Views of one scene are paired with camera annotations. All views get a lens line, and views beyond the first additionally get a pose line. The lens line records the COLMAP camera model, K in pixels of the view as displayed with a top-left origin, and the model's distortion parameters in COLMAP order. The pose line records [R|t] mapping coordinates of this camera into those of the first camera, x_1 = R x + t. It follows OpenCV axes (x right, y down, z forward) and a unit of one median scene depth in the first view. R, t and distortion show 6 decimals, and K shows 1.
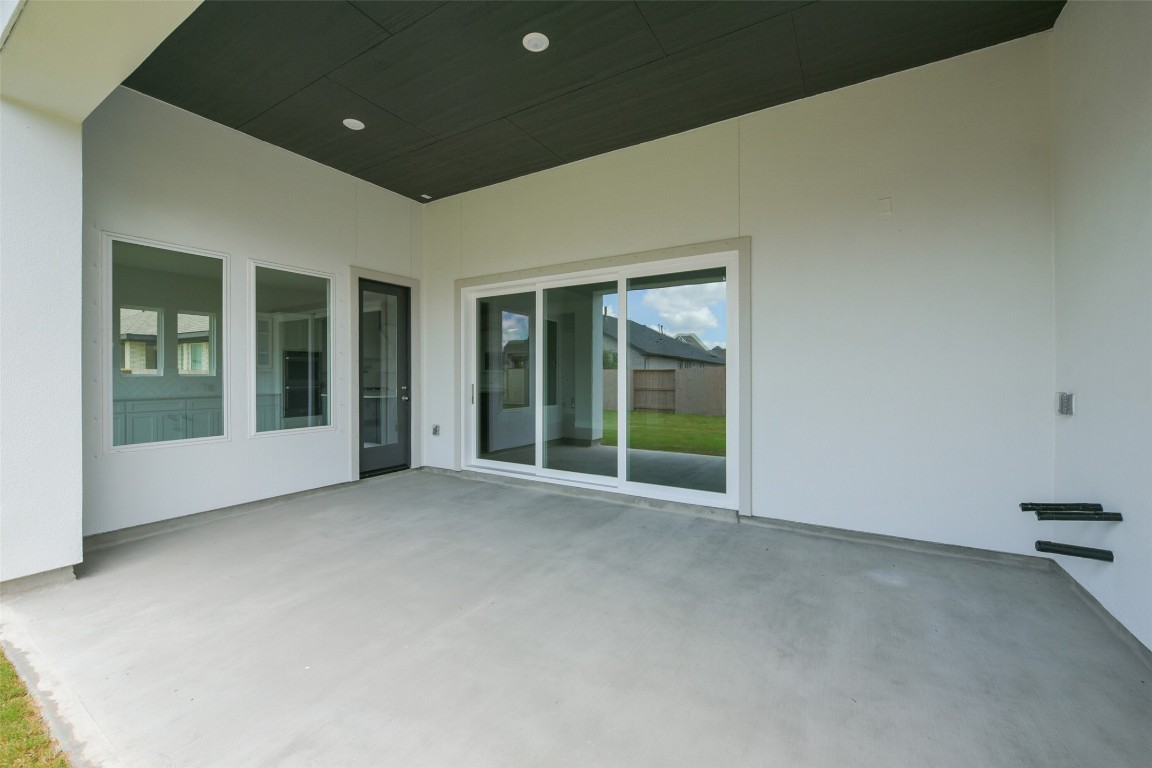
lens RADIAL K [[464.3, 0, 576.0], [0, 464.3, 384.0], [0, 0, 1]] dist [0.000631, 0.000011]
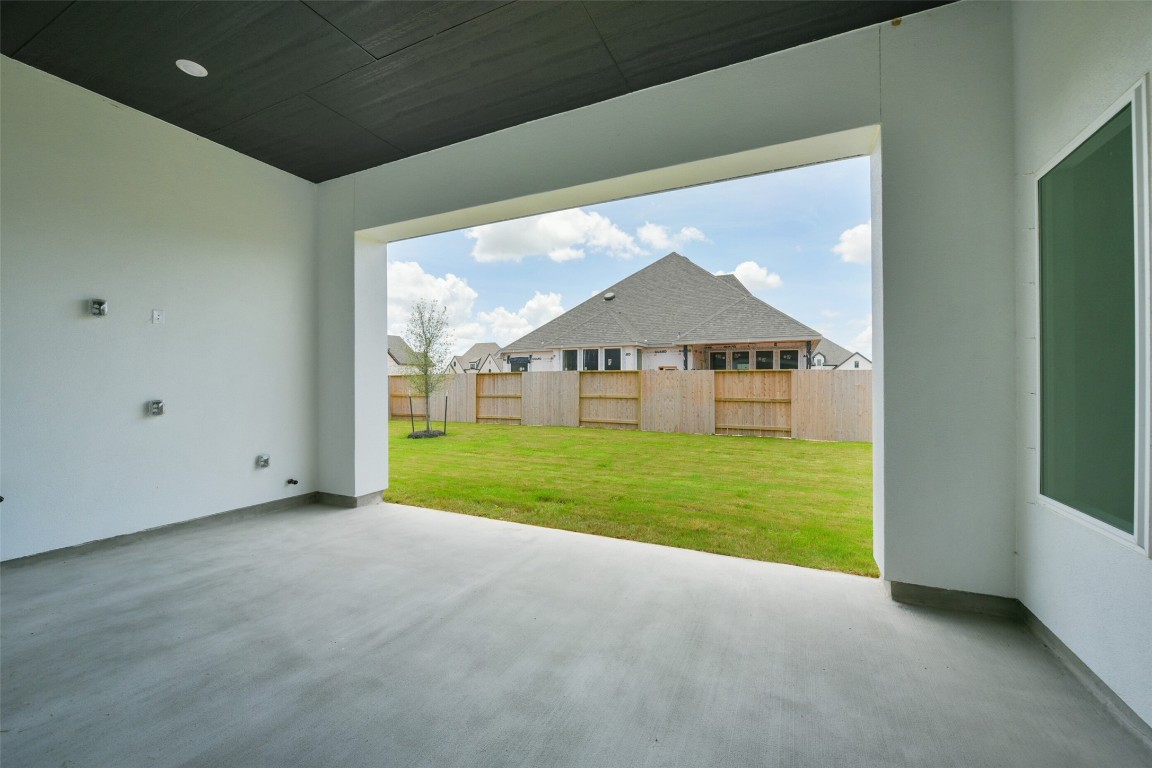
lens RADIAL K [[464.3, 0, 576.0], [0, 464.3, 384.0], [0, 0, 1]] dist [0.000631, 0.000011]
pose [[-0.994070, -0.003400, -0.108692, -0.318985], [-0.004176, 0.999967, 0.006914, -0.034697], [0.108665, 0.007327, -0.994051, 1.844227]]
